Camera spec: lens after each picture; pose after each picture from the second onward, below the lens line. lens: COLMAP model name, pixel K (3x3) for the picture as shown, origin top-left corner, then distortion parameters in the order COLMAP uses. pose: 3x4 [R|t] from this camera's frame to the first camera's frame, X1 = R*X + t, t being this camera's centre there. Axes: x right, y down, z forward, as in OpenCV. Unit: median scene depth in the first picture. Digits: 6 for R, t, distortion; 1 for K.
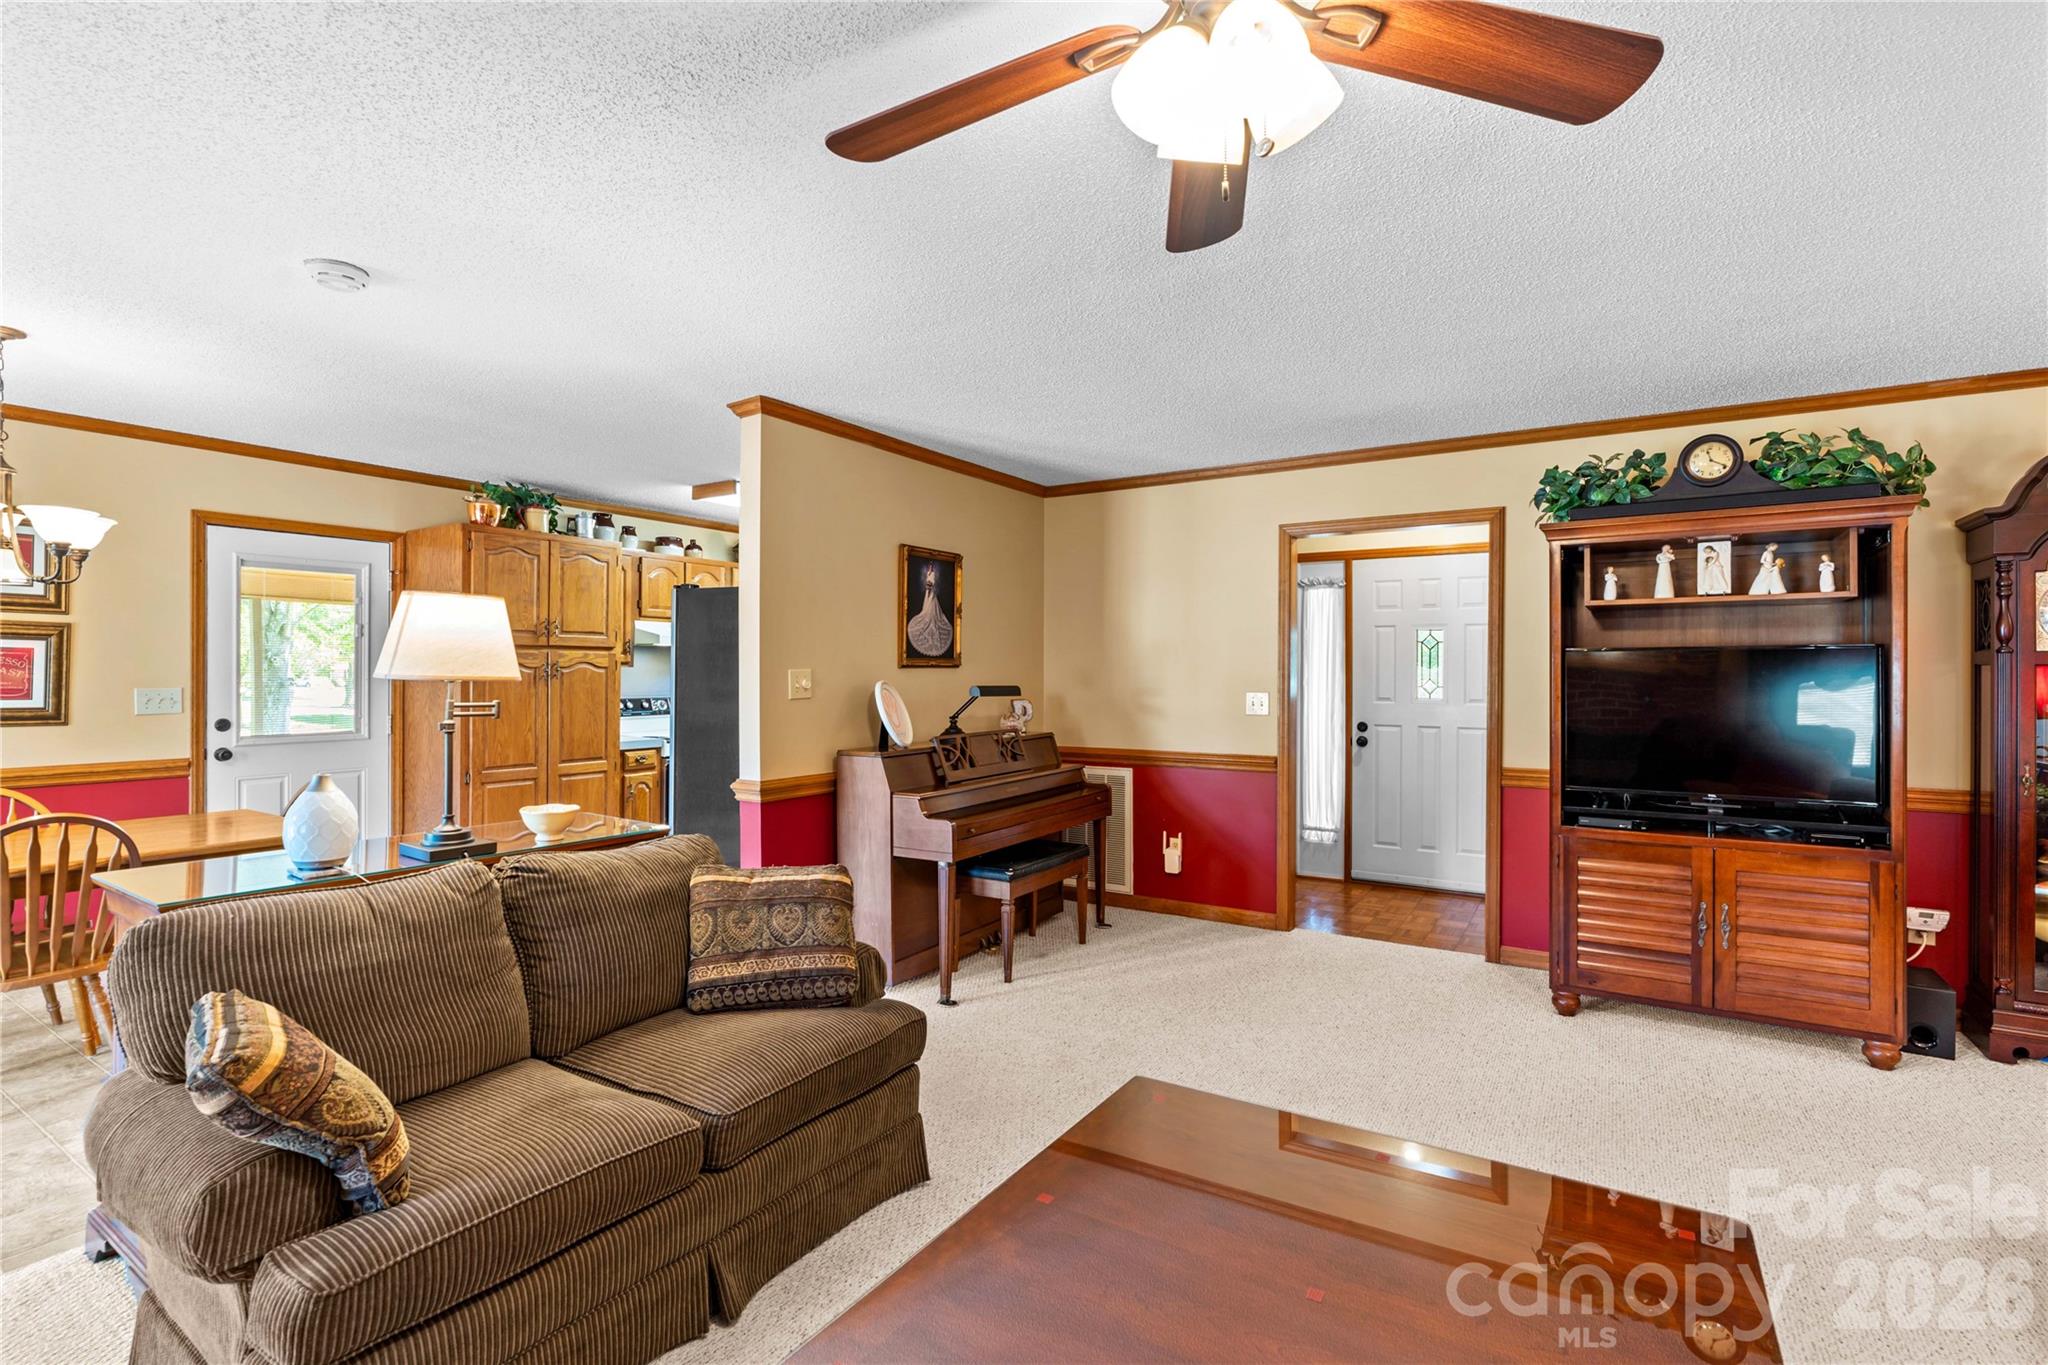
lens RADIAL K [[952.9, 0, 1028.1], [0, 952.9, 663.0], [0, 0, 1]] dist [-0.023984, 0.009255]
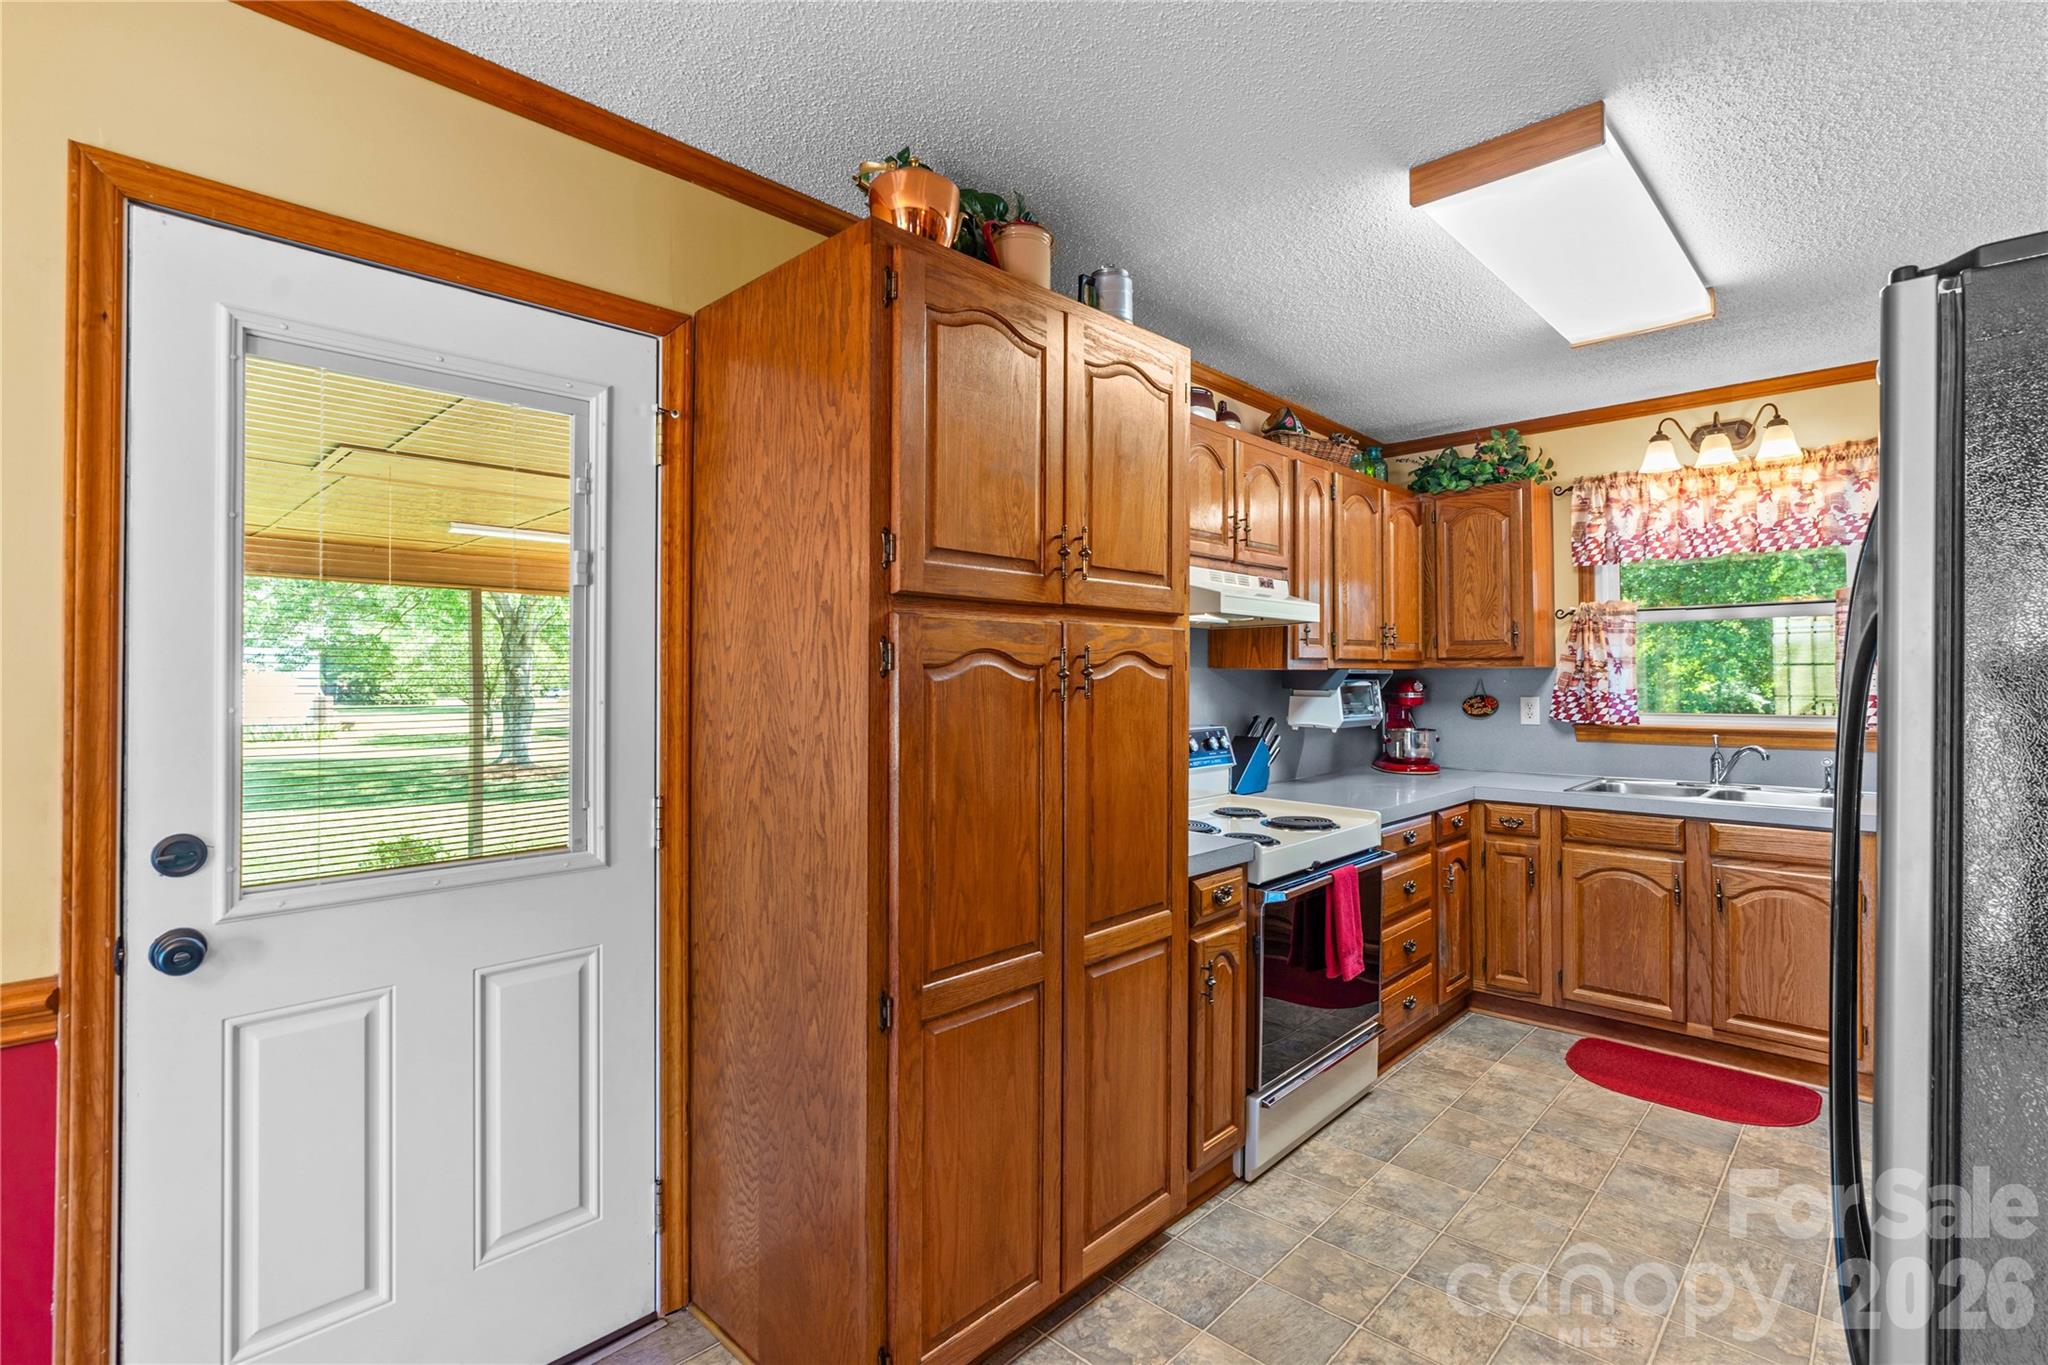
lens RADIAL K [[952.9, 0, 1028.1], [0, 952.9, 663.0], [0, 0, 1]] dist [-0.023984, 0.009255]
pose [[0.981370, -0.010102, -0.191864, -0.569552], [0.008257, 0.999912, -0.010413, 0.008912], [0.191952, 0.008635, 0.981366, 0.817177]]
